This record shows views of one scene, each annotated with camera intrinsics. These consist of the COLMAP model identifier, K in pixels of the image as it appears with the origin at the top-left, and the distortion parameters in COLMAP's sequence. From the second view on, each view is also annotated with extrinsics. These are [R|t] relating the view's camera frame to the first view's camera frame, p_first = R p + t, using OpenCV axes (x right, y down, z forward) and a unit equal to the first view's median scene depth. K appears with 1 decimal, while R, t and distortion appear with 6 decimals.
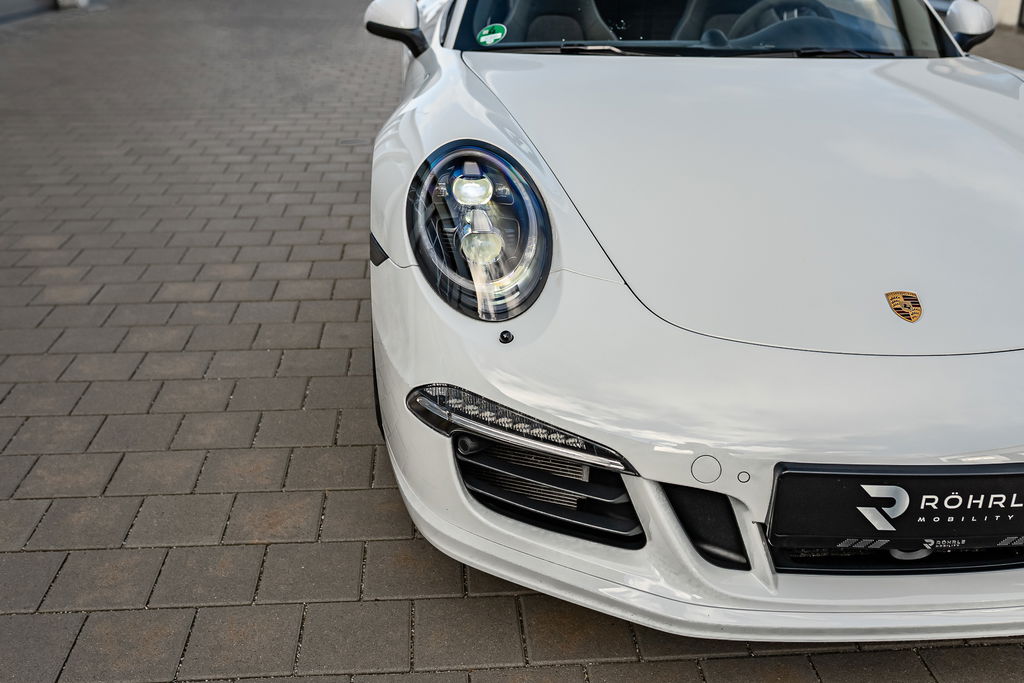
lens RADIAL K [[1019.6, 0, 512.0], [0, 1019.6, 341.5], [0, 0, 1]] dist [-0.014383, 0.016154]
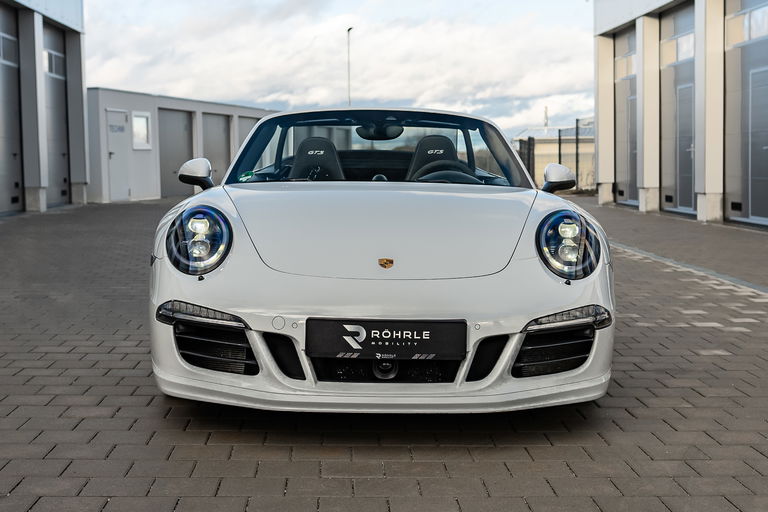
lens RADIAL K [[1162.8, 0, 405.8], [0, 1162.8, 255.3], [0, 0, 1]] dist [-0.046732, 0.002691]
pose [[0.999437, 0.000530, -0.033532, 0.532722], [-0.011294, 0.946788, -0.321659, 0.768255], [0.031578, 0.321857, 0.946262, -1.378176]]
